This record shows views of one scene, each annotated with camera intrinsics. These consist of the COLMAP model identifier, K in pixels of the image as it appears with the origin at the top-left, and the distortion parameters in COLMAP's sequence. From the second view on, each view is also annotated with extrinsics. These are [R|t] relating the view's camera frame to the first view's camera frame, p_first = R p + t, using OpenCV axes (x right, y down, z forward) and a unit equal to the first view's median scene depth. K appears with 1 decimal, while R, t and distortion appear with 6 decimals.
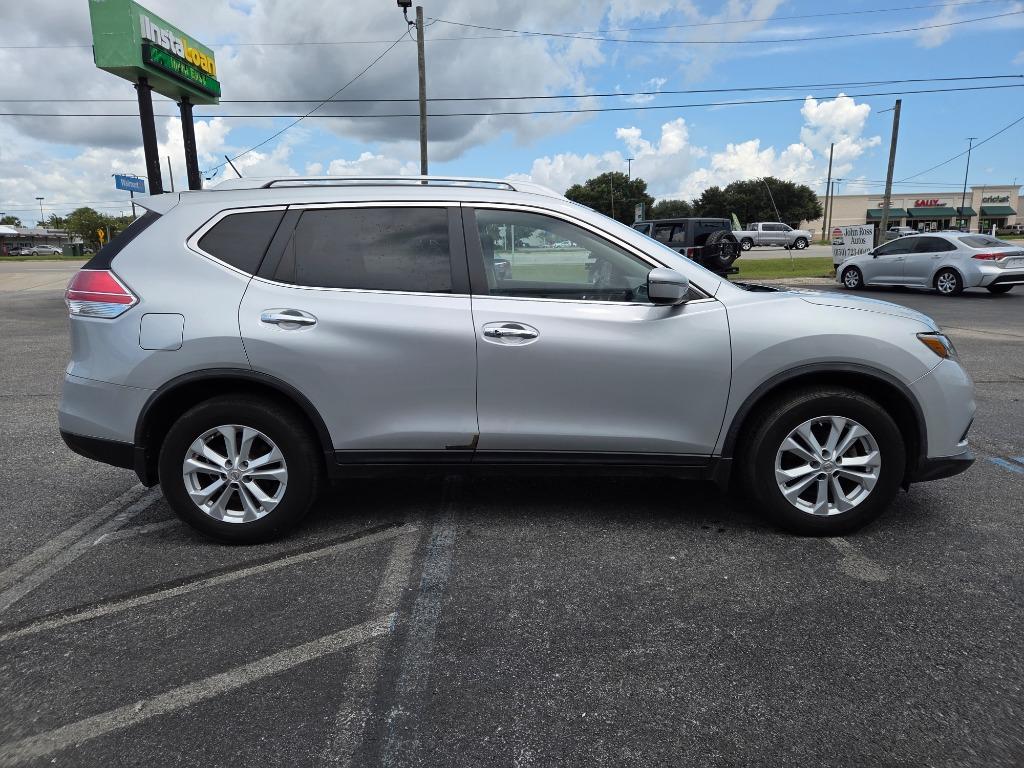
lens RADIAL K [[677.0, 0, 507.7], [0, 677.0, 404.5], [0, 0, 1]] dist [0.090814, -0.079091]
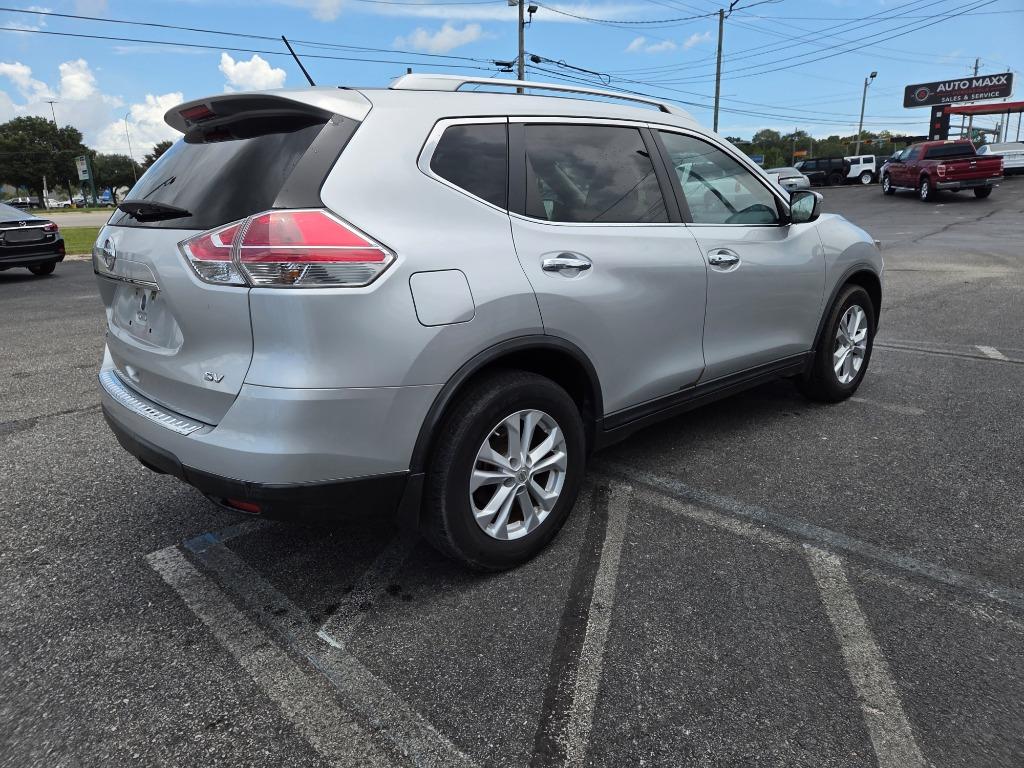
lens RADIAL K [[677.0, 0, 507.7], [0, 677.0, 404.5], [0, 0, 1]] dist [0.090814, -0.079091]
pose [[0.731614, -0.207487, 0.649377, -0.887272], [0.174138, 0.977836, 0.116245, -0.066205], [-0.659103, 0.028035, 0.751530, 0.438244]]
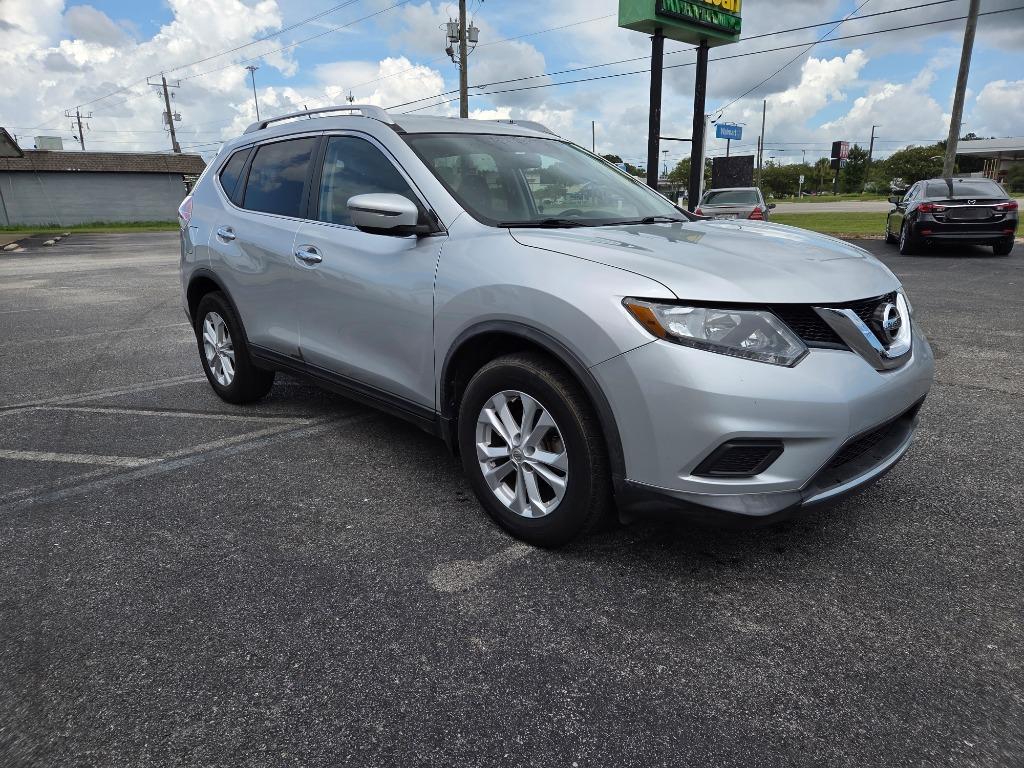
lens RADIAL K [[677.0, 0, 507.7], [0, 677.0, 404.5], [0, 0, 1]] dist [0.090814, -0.079091]
pose [[0.694687, 0.210919, -0.687694, 0.976924], [-0.158954, 0.977422, 0.139210, -0.072773], [0.701529, 0.012604, 0.712529, 0.429257]]
